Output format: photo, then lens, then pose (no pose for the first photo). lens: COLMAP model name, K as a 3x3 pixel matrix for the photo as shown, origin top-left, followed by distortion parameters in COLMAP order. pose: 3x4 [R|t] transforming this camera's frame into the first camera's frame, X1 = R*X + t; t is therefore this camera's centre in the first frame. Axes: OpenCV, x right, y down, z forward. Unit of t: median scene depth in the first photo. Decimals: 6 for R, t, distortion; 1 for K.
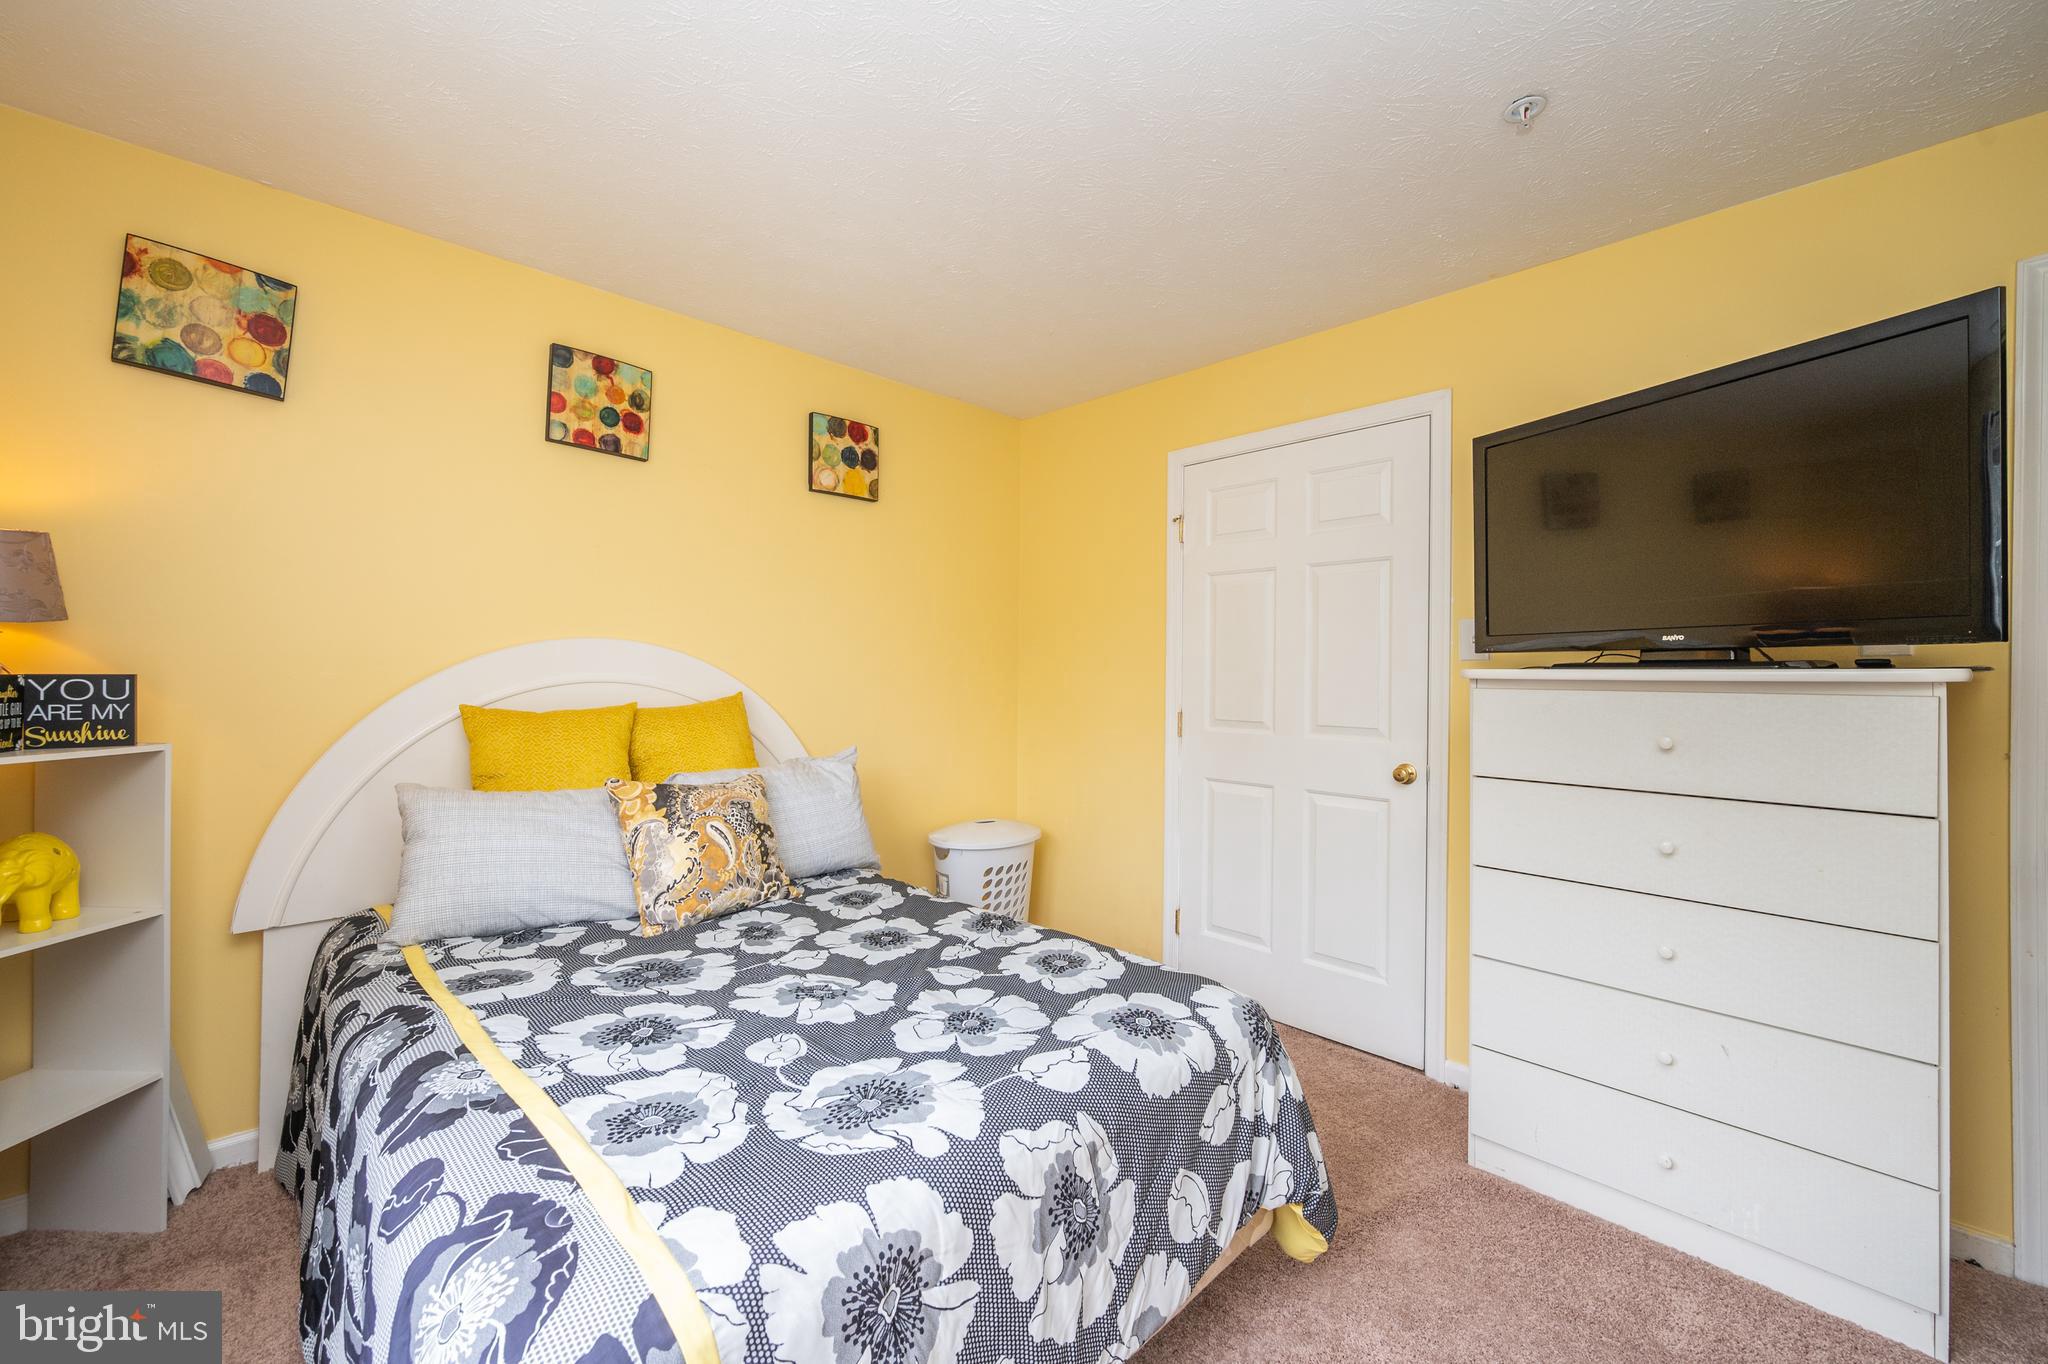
lens RADIAL K [[821.8, 0, 1016.8], [0, 821.8, 671.9], [0, 0, 1]] dist [0.001301, -0.000519]
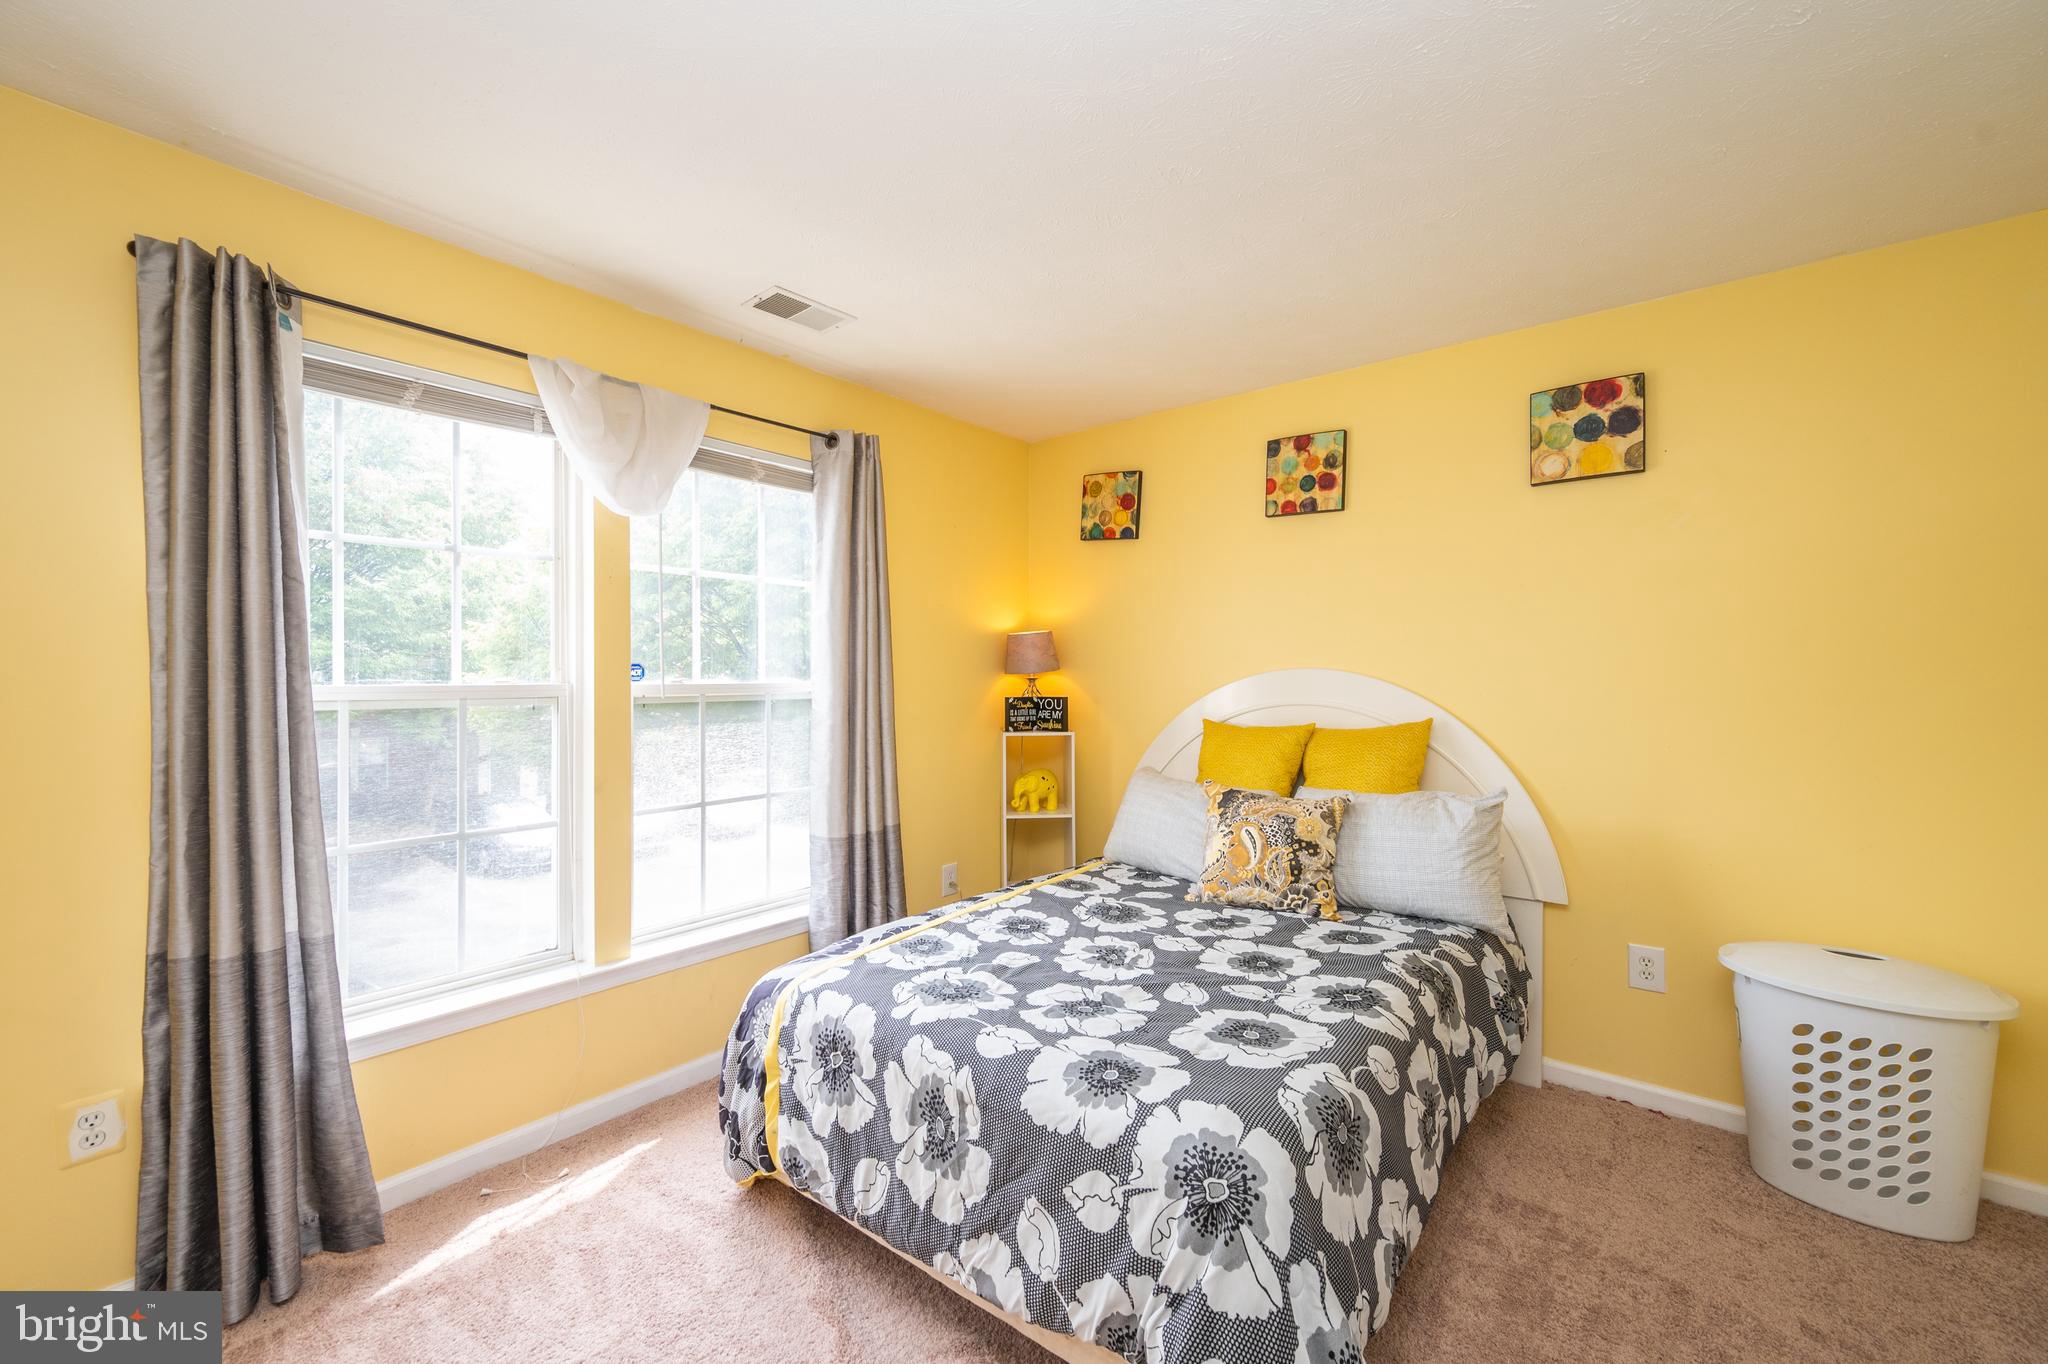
lens RADIAL K [[821.8, 0, 1029.6], [0, 821.8, 674.5], [0, 0, 1]] dist [0.001301, -0.000519]
pose [[0.123463, -0.008812, -0.992310, 0.904515], [0.006158, 0.999948, -0.008113, -0.035209], [0.992330, -0.005109, 0.123511, 0.635822]]
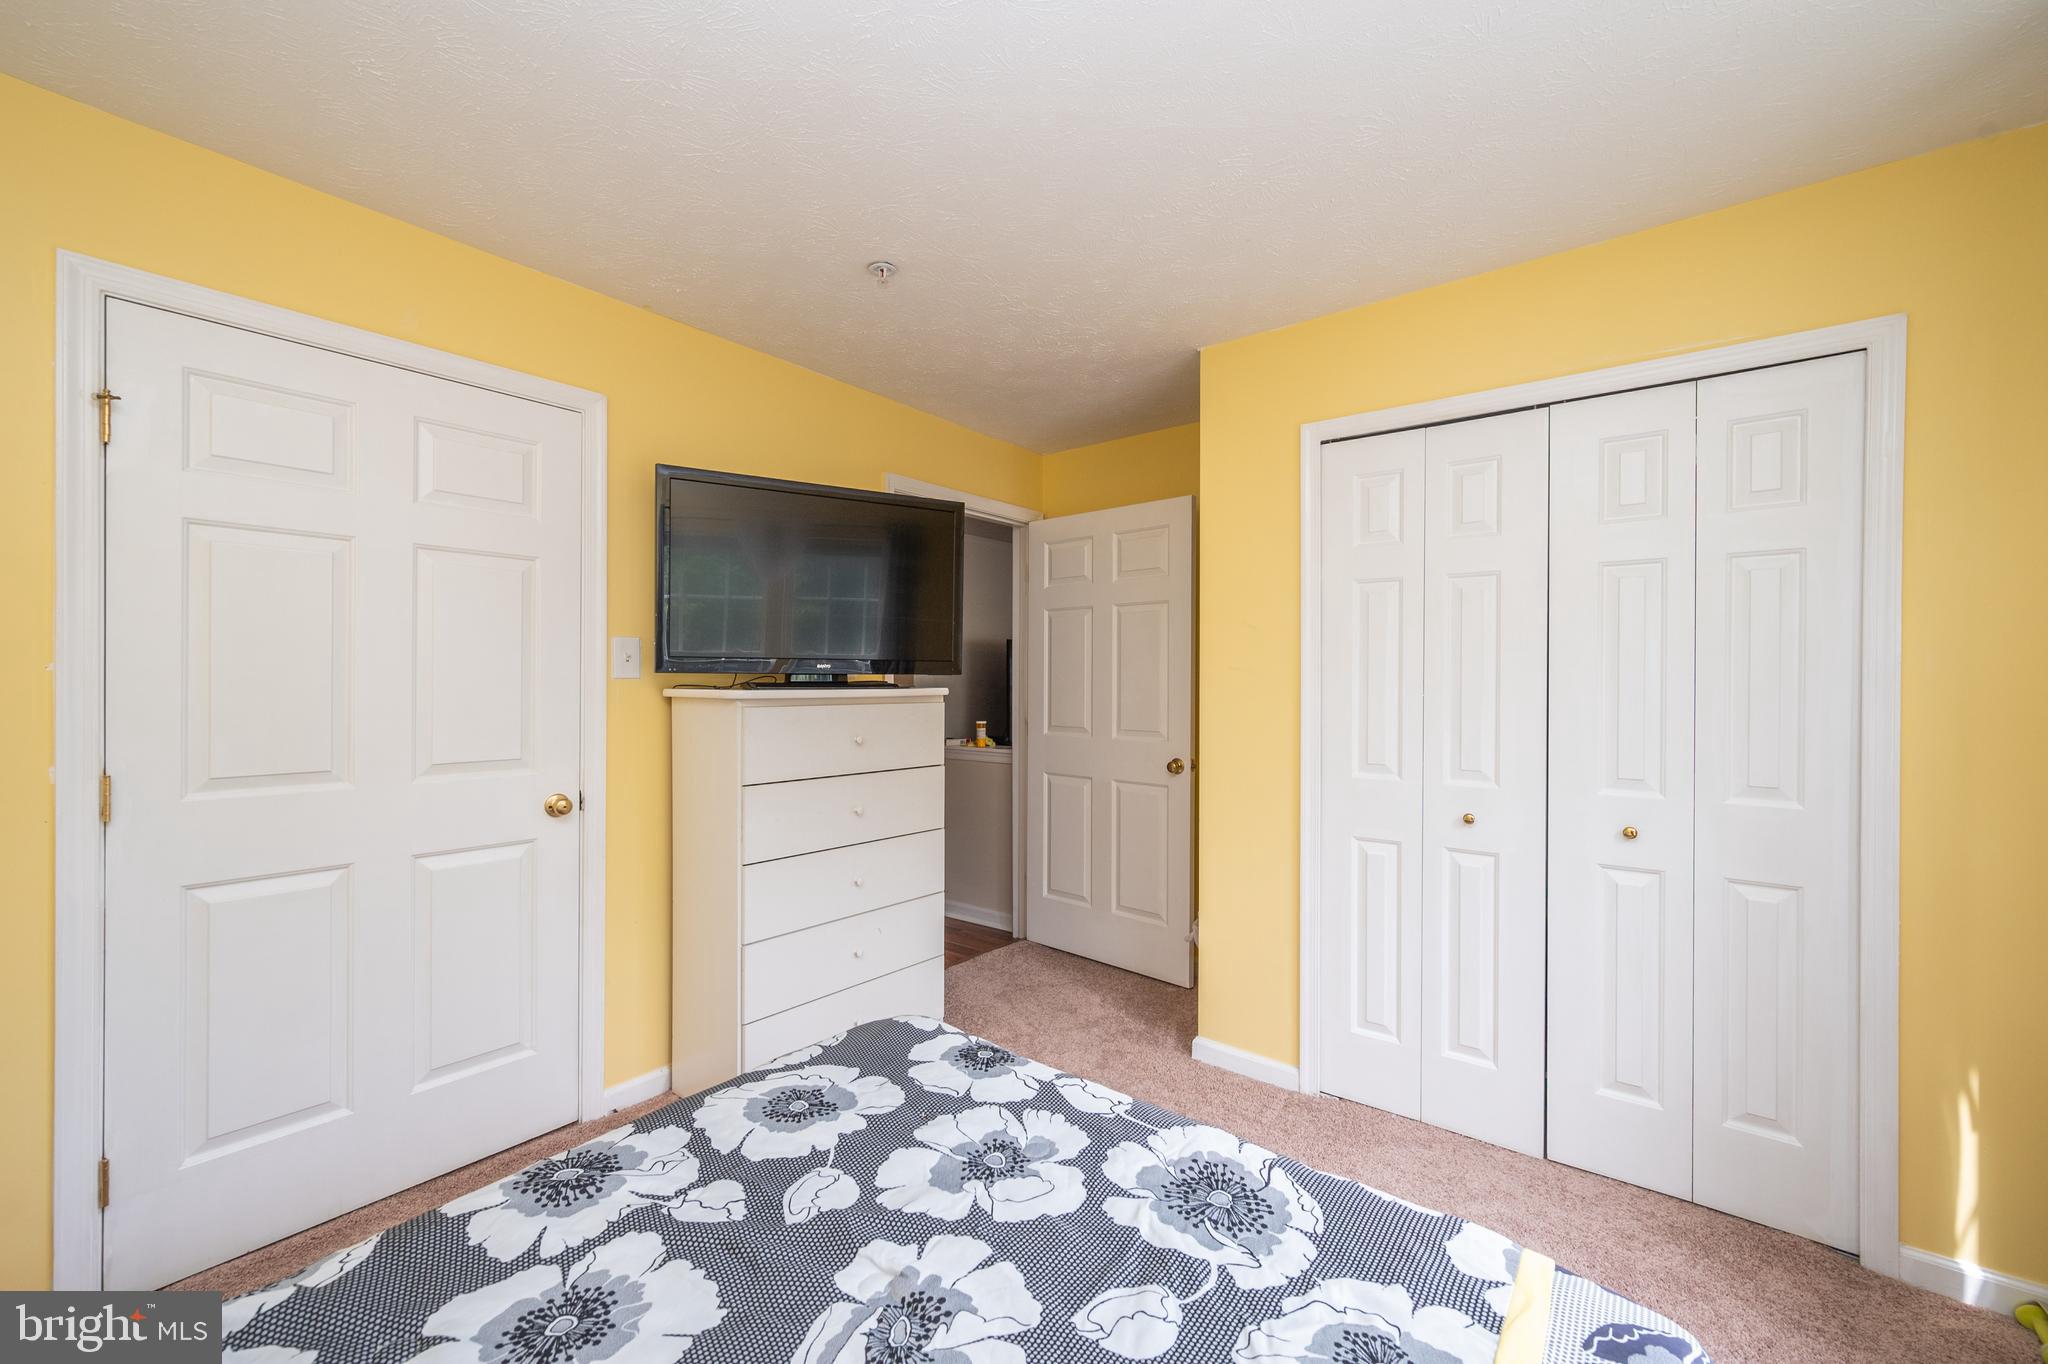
lens RADIAL K [[821.8, 0, 1026.6], [0, 821.8, 688.8], [0, 0, 1]] dist [0.001301, -0.000519]
pose [[-0.137112, -0.020125, 0.990351, -0.683162], [-0.009035, 0.999777, 0.019066, -0.034633], [-0.990514, -0.006334, -0.137263, 0.883287]]
